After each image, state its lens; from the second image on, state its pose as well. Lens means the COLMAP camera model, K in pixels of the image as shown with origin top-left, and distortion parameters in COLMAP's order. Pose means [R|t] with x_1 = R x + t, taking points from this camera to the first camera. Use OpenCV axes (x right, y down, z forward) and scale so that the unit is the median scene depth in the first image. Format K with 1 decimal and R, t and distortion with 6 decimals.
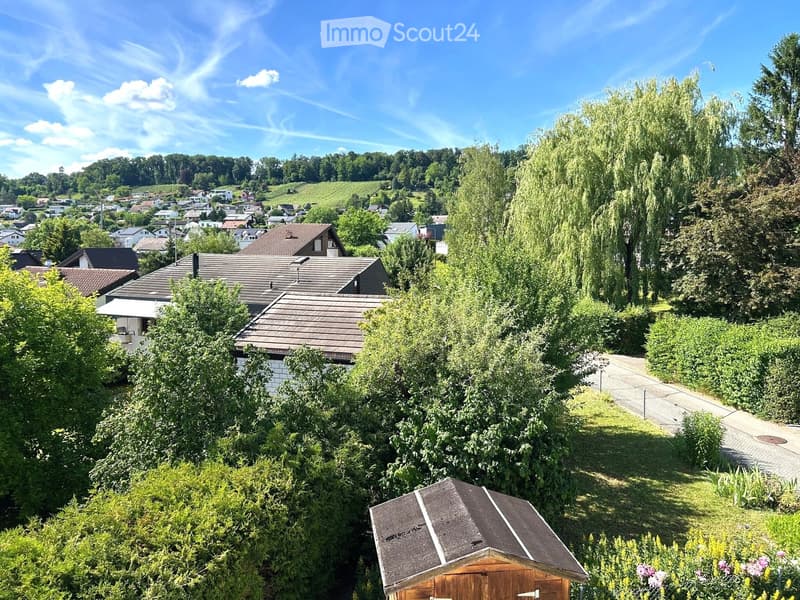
lens RADIAL K [[613.7, 0, 400.0], [0, 613.7, 300.0], [0, 0, 1]] dist [0.071946, 0.000850]
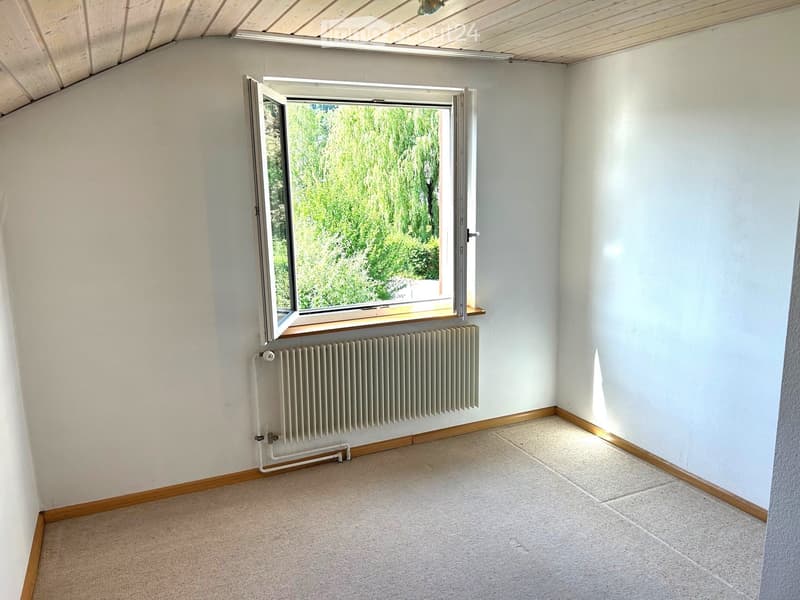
lens RADIAL K [[613.7, 0, 400.0], [0, 613.7, 300.0], [0, 0, 1]] dist [0.071946, 0.000850]
pose [[0.955345, -0.080123, 0.284423, -0.029671], [0.054465, 0.993792, 0.097013, 0.010499], [-0.290430, -0.077190, 0.953778, -0.103534]]
